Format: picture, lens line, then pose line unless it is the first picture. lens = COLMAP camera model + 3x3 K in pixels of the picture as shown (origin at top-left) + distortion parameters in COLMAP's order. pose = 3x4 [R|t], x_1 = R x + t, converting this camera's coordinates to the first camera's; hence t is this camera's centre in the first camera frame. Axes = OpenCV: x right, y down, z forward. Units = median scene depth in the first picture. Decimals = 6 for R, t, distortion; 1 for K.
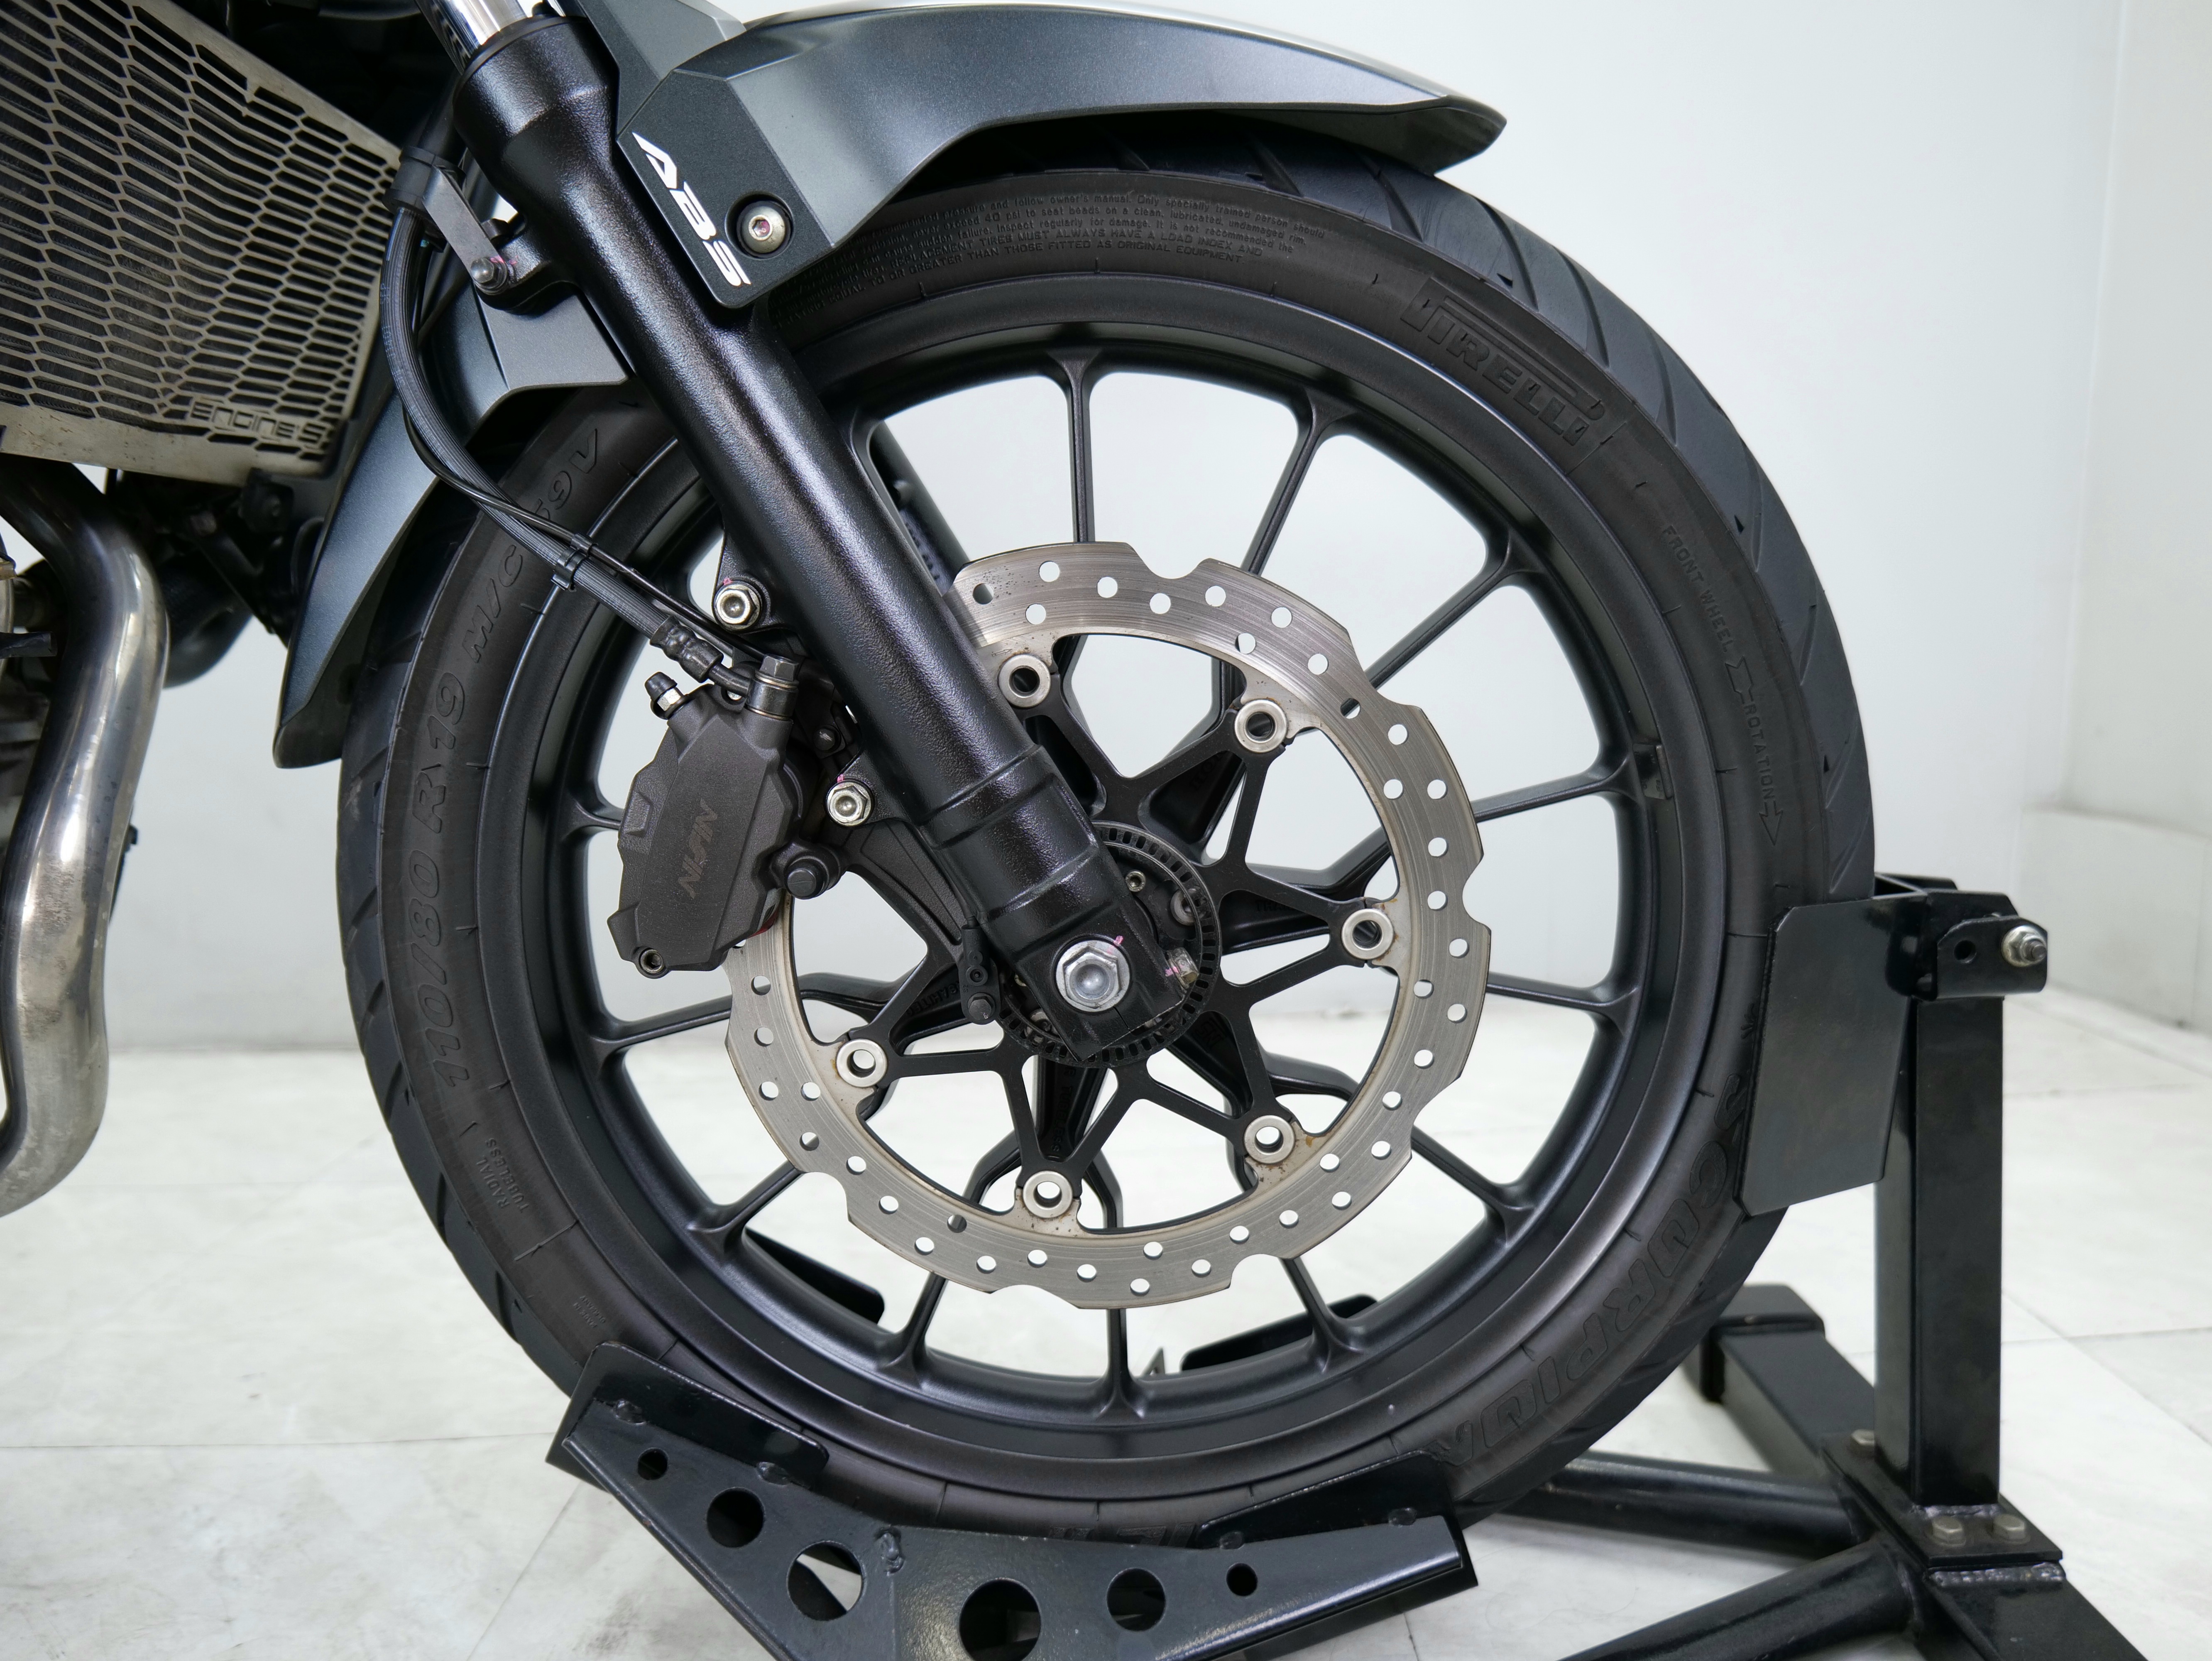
lens RADIAL K [[1443.9, 0, 1106.0], [0, 1443.9, 830.5], [0, 0, 1]] dist [-0.034060, 0.001900]
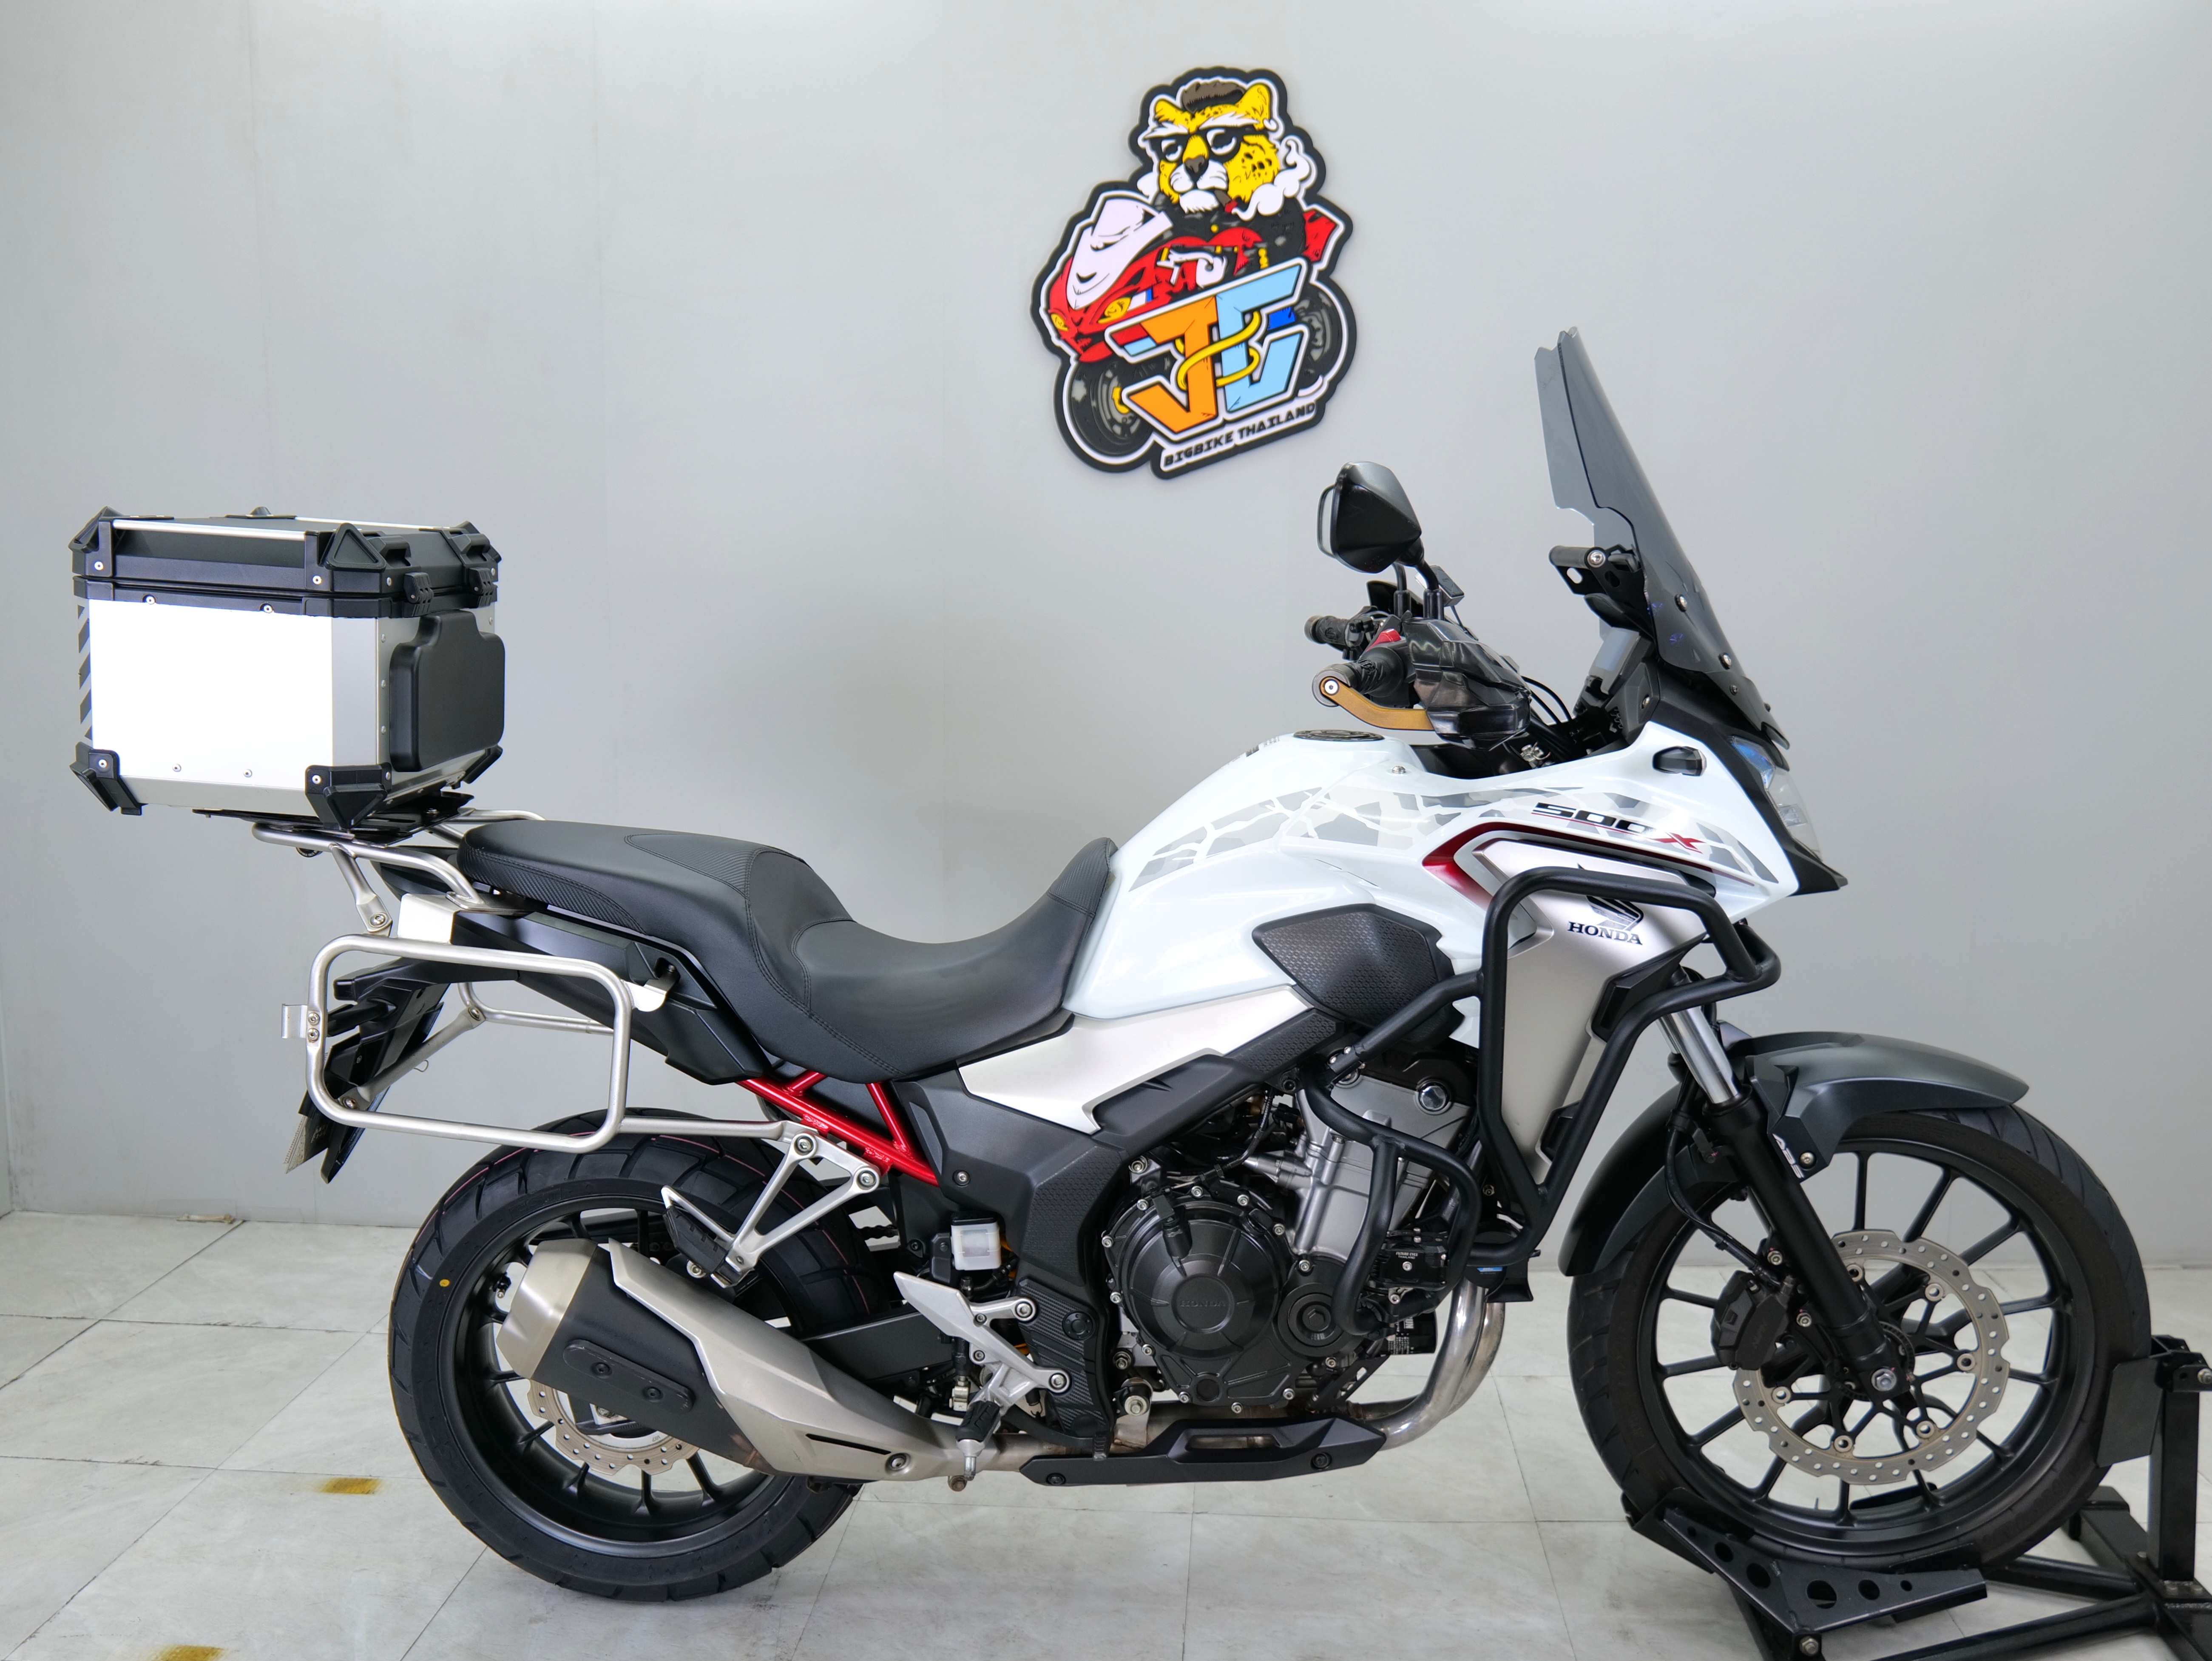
lens RADIAL K [[1750.0, 0, 1106.0], [0, 1750.0, 830.5], [0, 0, 1]] dist [-0.027735, -0.008799]
pose [[0.994985, 0.035777, -0.093408, -1.154493], [-0.036523, 0.999313, -0.006290, -0.840329], [0.093119, 0.009670, 0.995608, -2.429675]]
